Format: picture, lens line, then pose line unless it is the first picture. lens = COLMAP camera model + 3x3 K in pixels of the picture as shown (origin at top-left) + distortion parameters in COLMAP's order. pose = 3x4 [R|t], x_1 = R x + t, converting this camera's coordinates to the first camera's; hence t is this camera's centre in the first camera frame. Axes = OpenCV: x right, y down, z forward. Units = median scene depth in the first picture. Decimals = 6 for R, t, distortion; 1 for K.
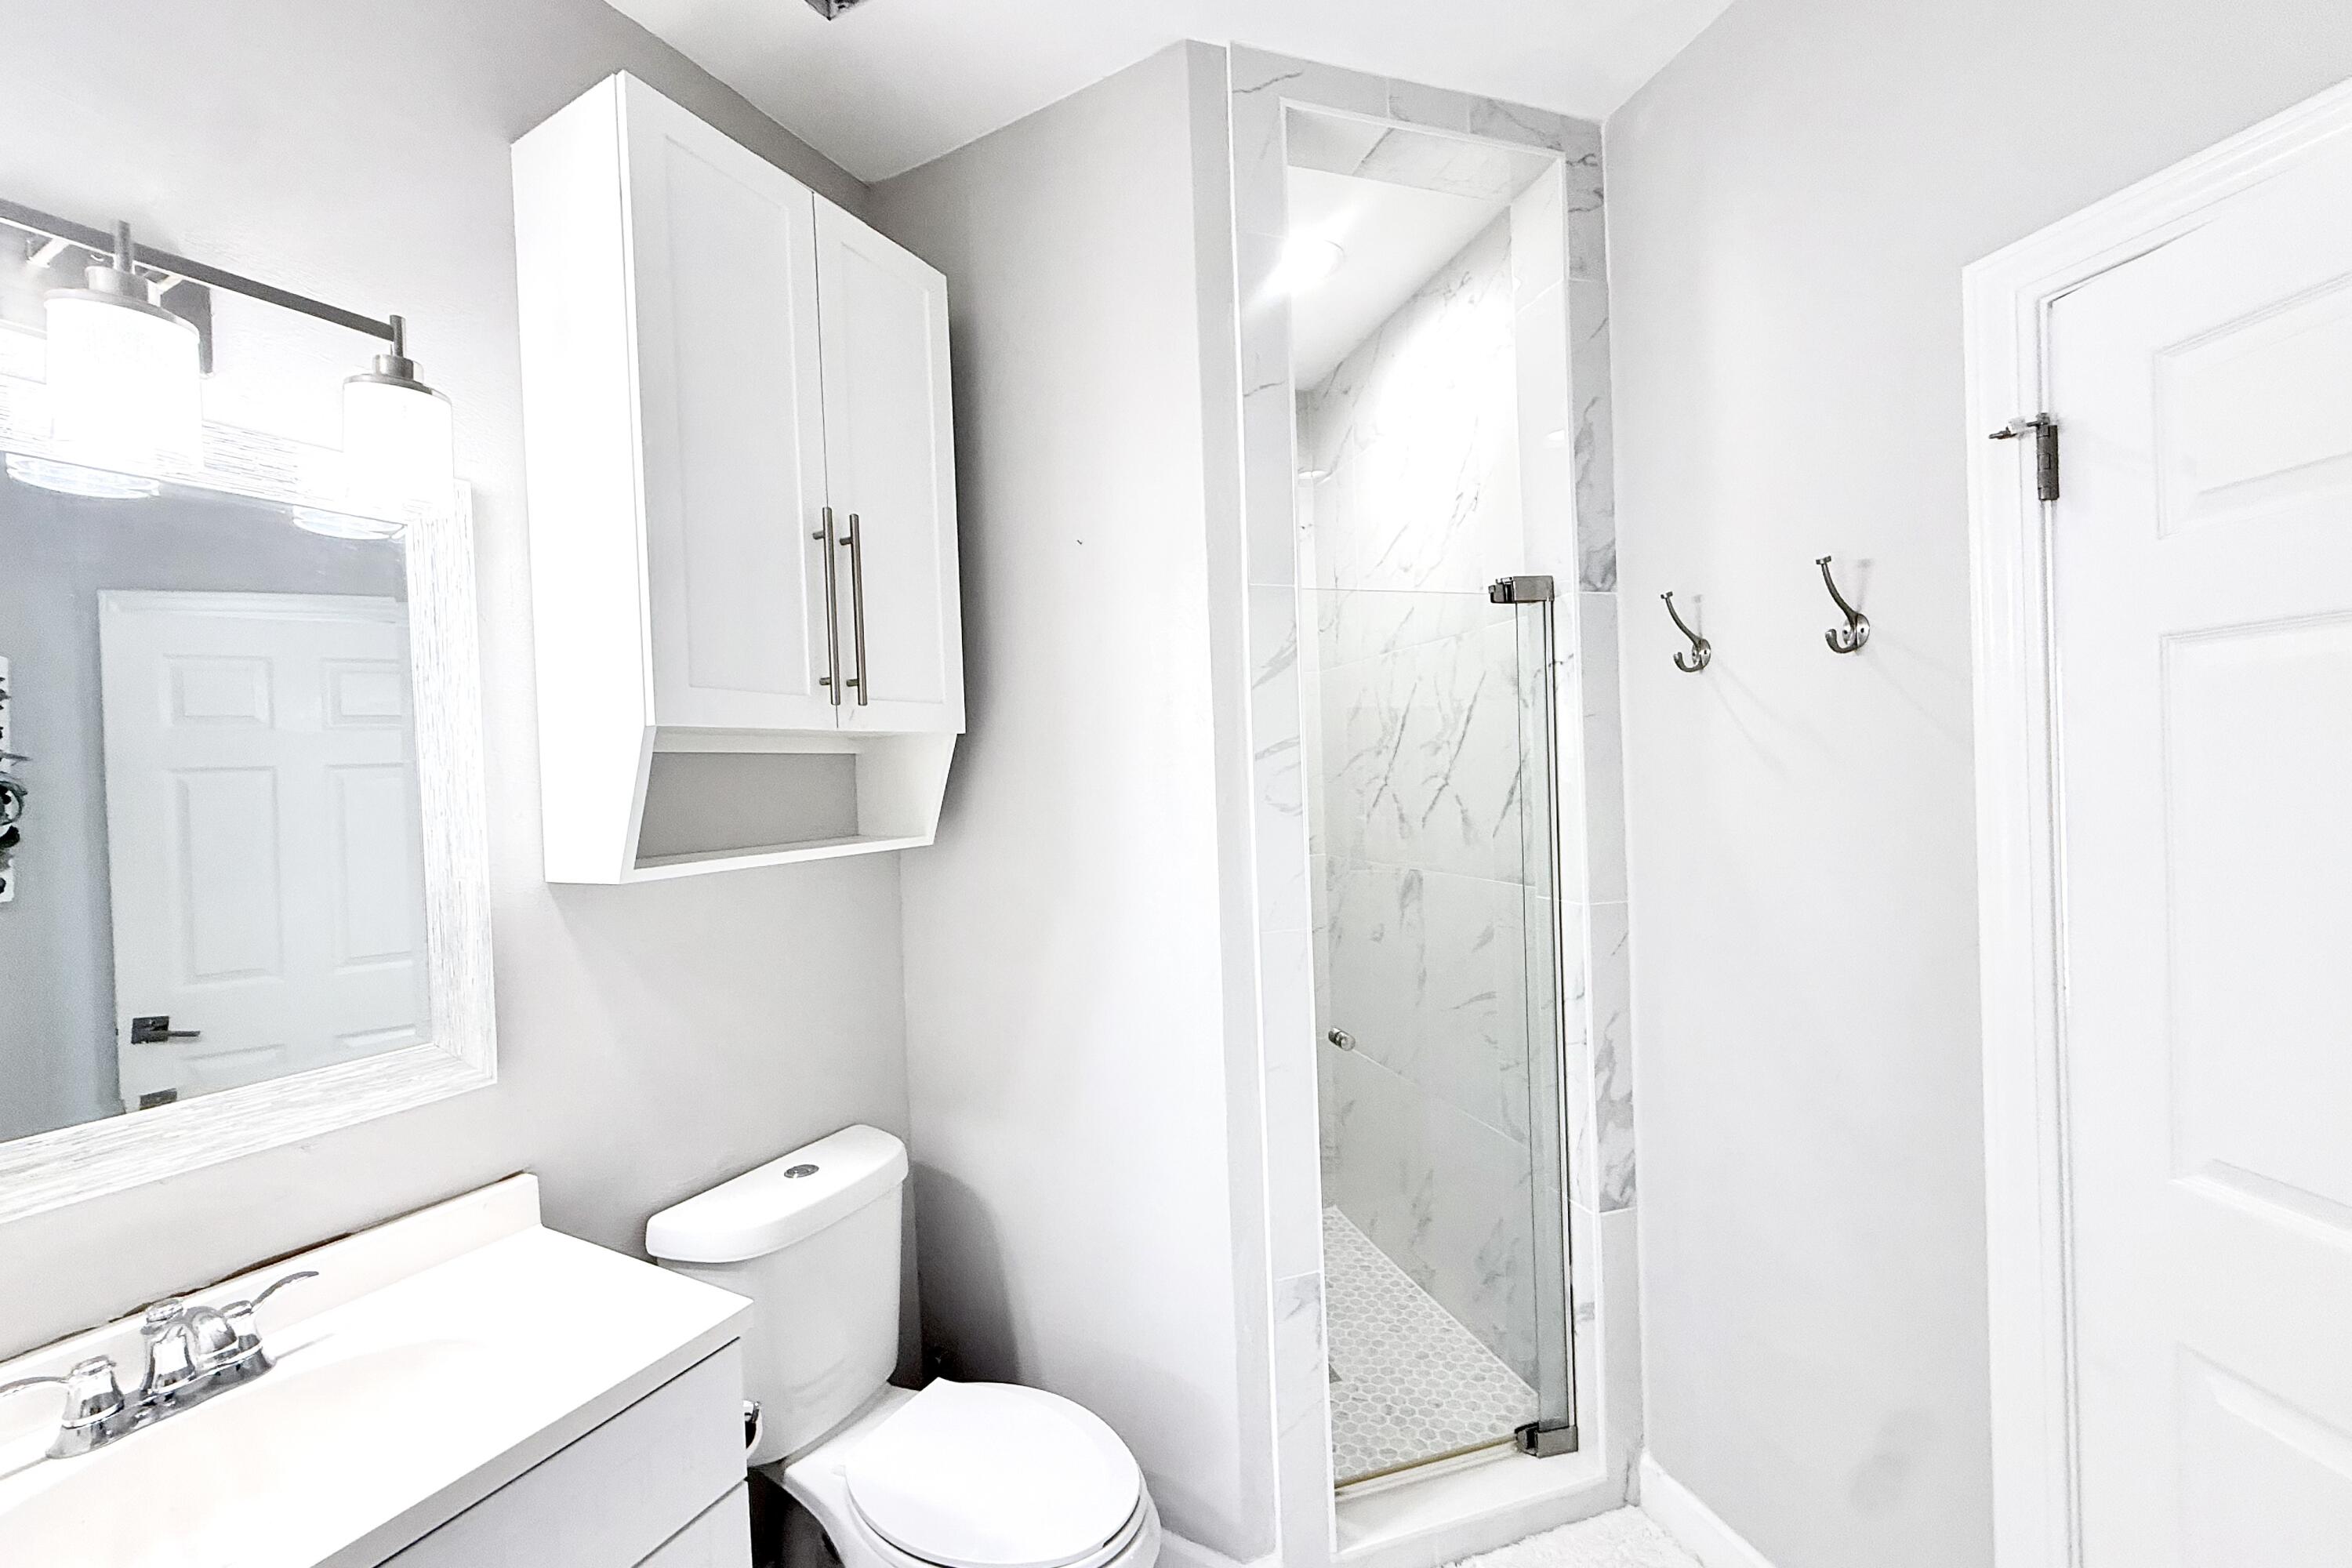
lens RADIAL K [[952.9, 0, 1182.7], [0, 952.9, 793.1], [0, 0, 1]] dist [0.000839, -0.000016]
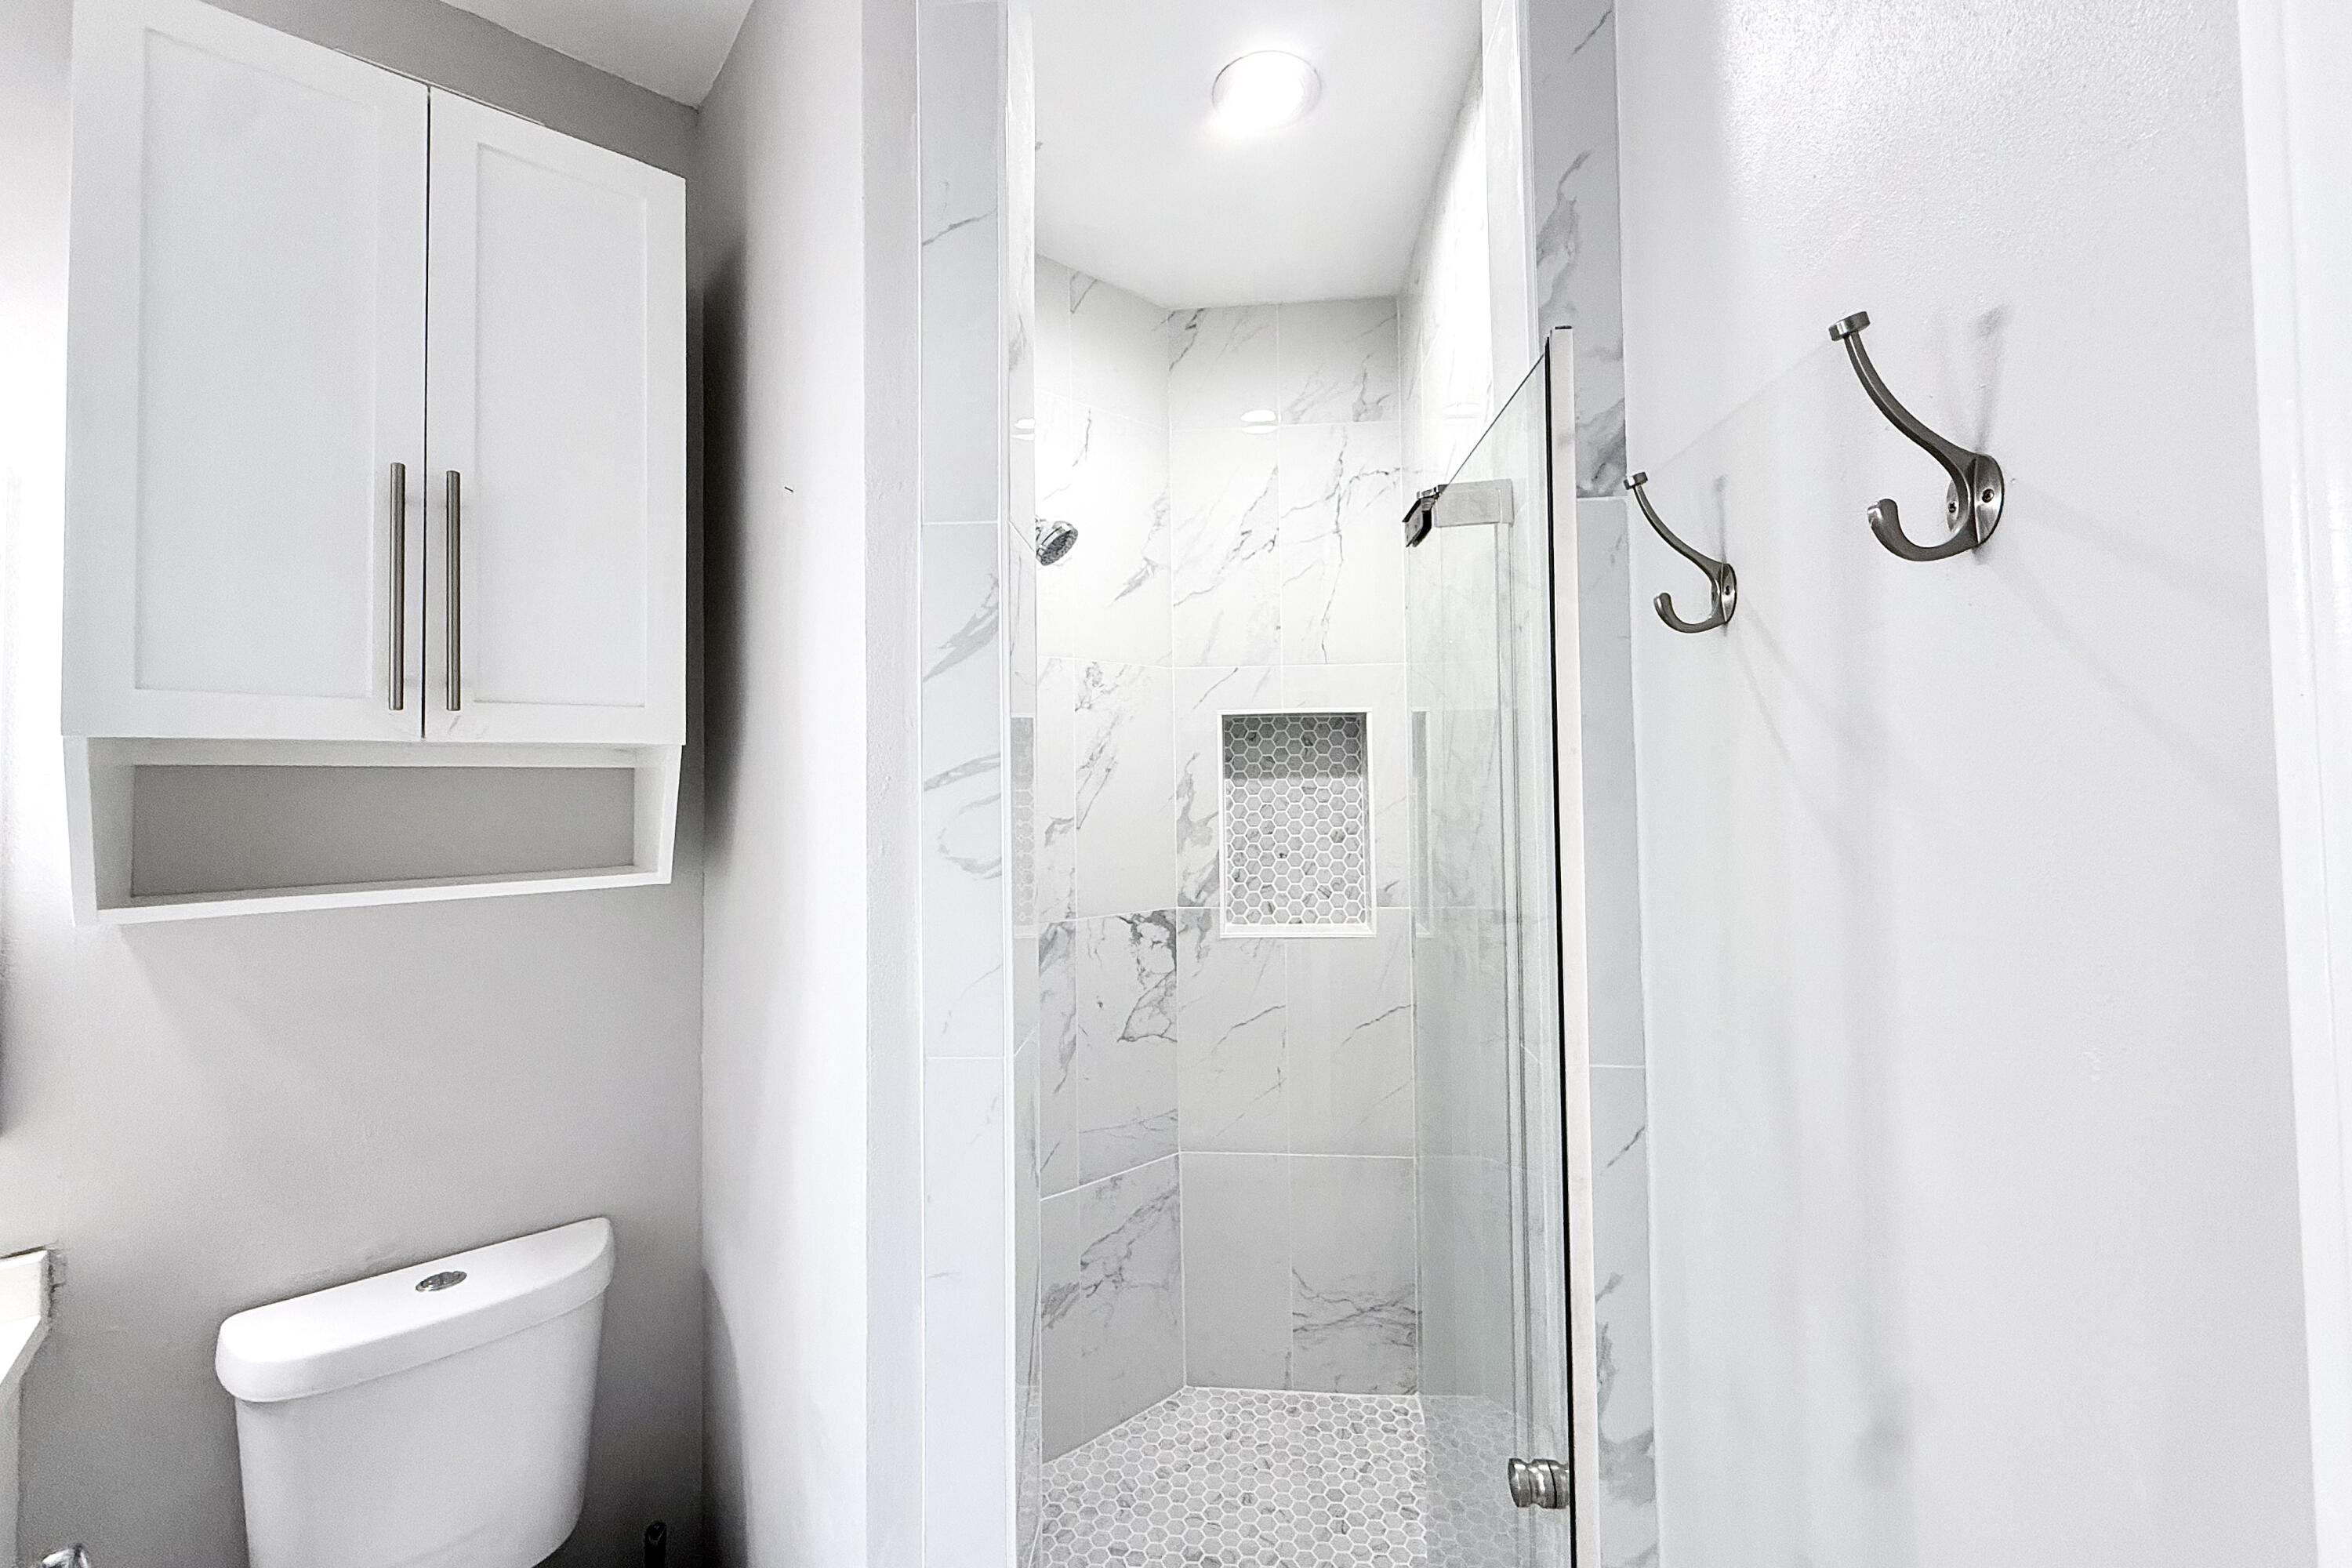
lens RADIAL K [[952.9, 0, 1171.3], [0, 952.9, 764.5], [0, 0, 1]] dist [0.000839, -0.000016]
pose [[0.929215, 0.014922, -0.369237, 0.466455], [-0.027646, 0.999191, -0.029195, -0.037301], [0.368503, 0.037337, 0.928876, 0.447982]]
